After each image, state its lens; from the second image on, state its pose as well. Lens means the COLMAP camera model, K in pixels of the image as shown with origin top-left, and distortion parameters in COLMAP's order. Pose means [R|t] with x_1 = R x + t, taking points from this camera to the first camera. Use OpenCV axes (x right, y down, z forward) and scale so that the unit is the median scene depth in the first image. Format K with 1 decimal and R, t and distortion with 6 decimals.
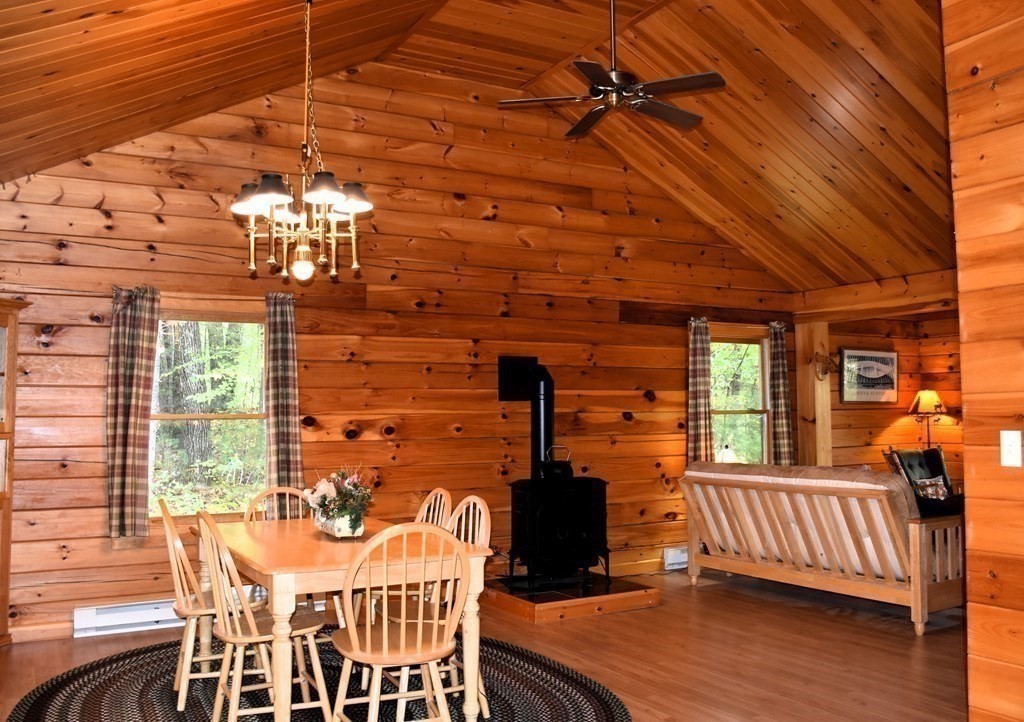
lens RADIAL K [[890.0, 0, 532.2], [0, 890.0, 359.0], [0, 0, 1]] dist [-0.150198, 0.106970]
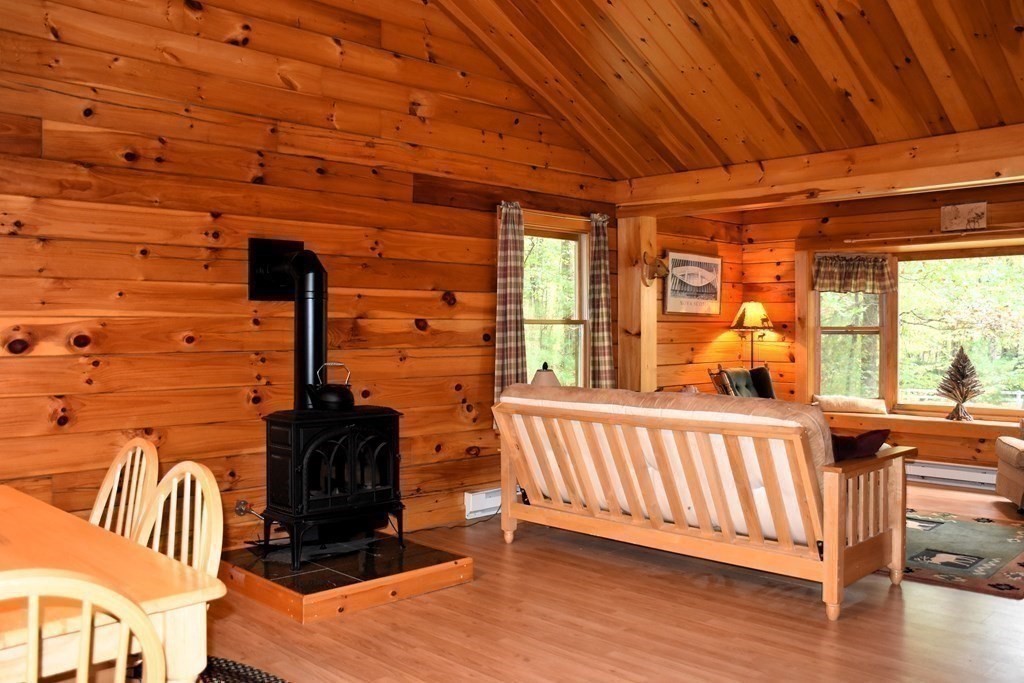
lens RADIAL K [[879.3, 0, 512.0], [0, 879.3, 341.5], [0, 0, 1]] dist [-0.124090, 0.142433]
pose [[0.968838, 0.005635, 0.247630, -0.005306], [-0.024581, 0.996993, 0.073483, 0.022666], [-0.246471, -0.077281, 0.966064, 0.259189]]
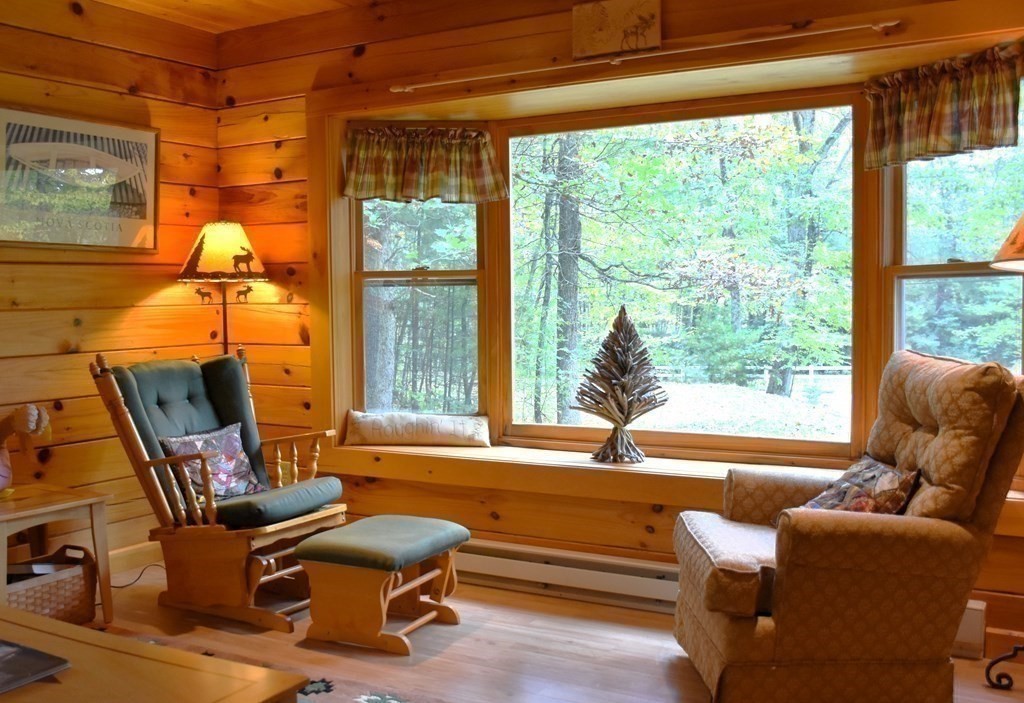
lens RADIAL K [[1100.3, 0, 392.8], [0, 1100.3, 351.1], [0, 0, 1]] dist [-0.111804, -0.001727]
pose [[0.899251, -0.024001, 0.436774, 0.389525], [-0.023133, 0.994487, 0.102275, 0.056167], [-0.436821, -0.102075, 0.893738, 0.624722]]
